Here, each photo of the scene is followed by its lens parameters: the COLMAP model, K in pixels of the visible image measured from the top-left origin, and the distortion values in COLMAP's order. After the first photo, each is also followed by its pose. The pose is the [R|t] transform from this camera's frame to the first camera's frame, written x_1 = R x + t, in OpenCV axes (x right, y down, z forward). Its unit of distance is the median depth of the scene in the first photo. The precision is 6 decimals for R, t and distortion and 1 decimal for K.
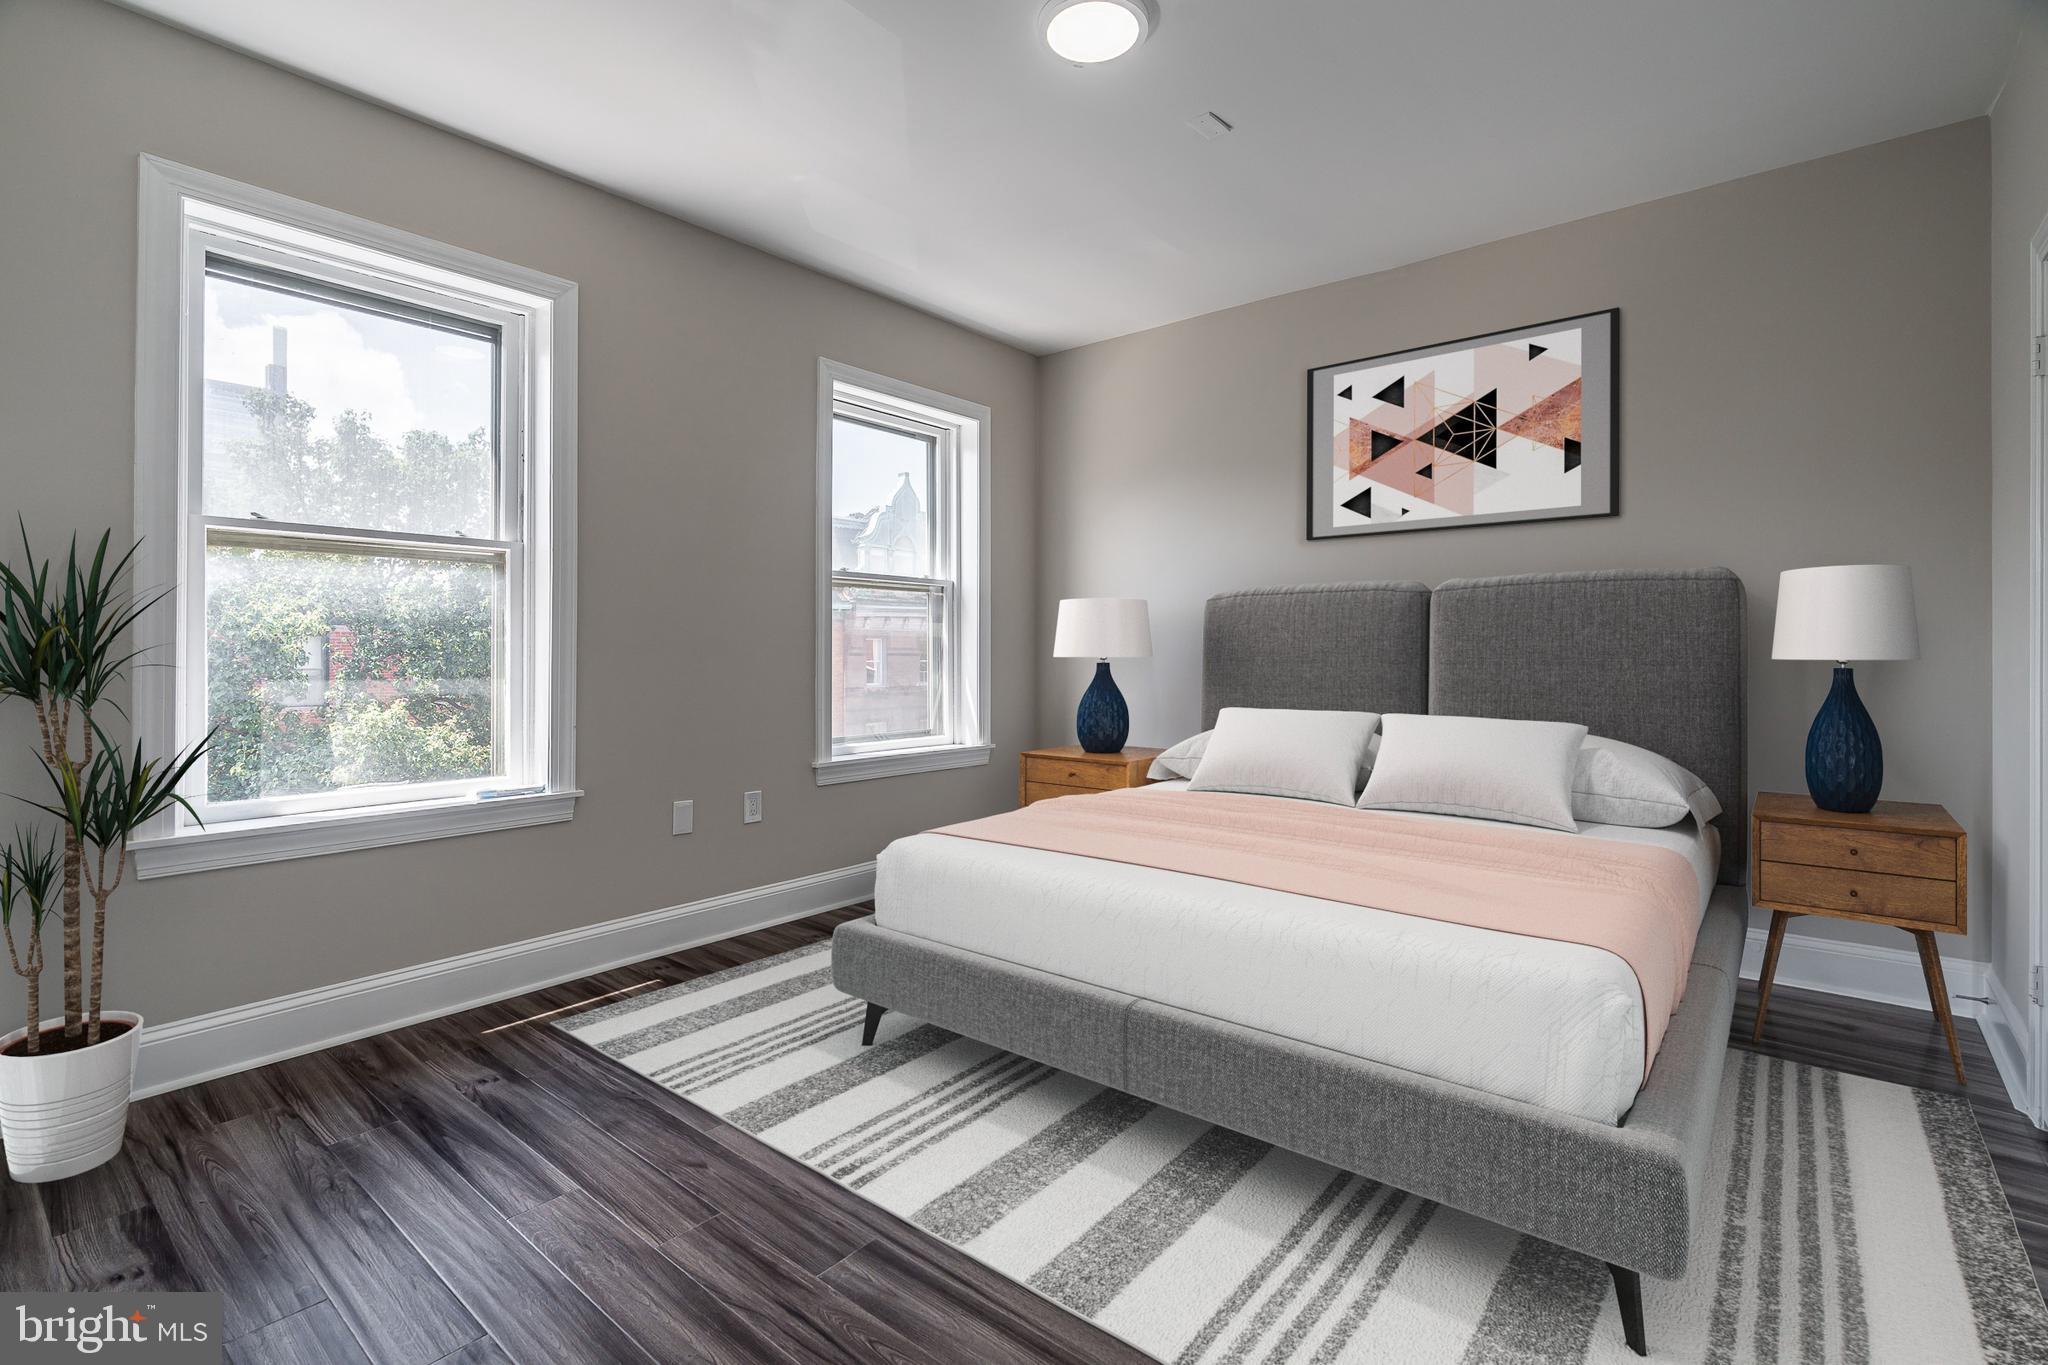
lens RADIAL K [[938.9, 0, 1018.6], [0, 938.9, 623.9], [0, 0, 1]] dist [-0.007971, 0.001100]
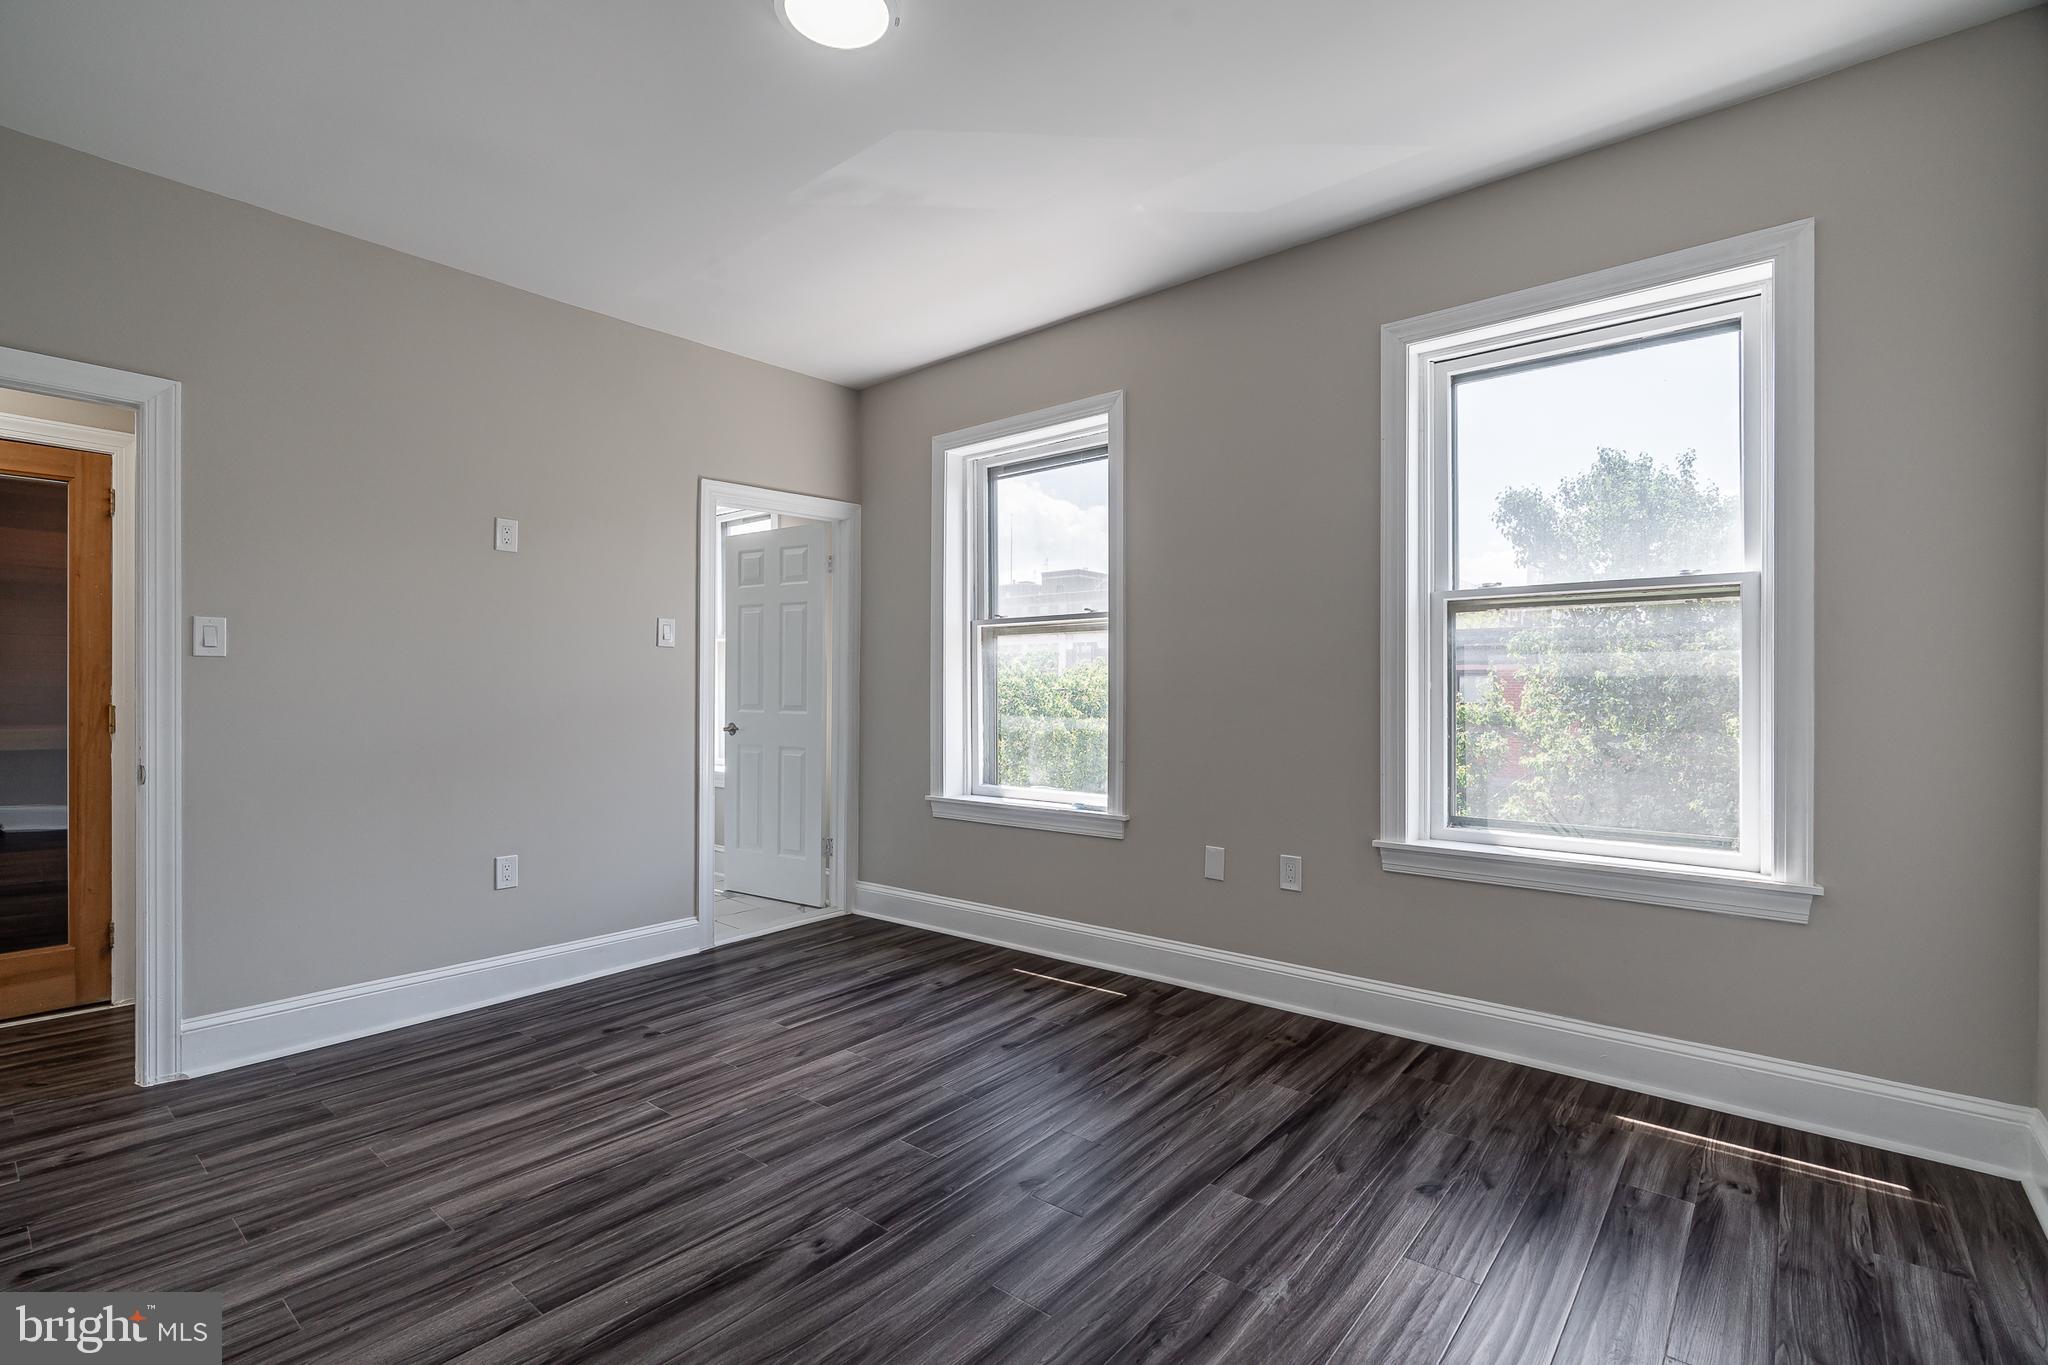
lens RADIAL K [[925.9, 0, 1027.1], [0, 925.9, 686.7], [0, 0, 1]] dist [0.017836, 0.000098]
pose [[0.000484, -0.012635, -0.999920, 0.781714], [0.024730, 0.999615, -0.012619, 0.028327], [0.999694, -0.024722, 0.000797, 0.969591]]
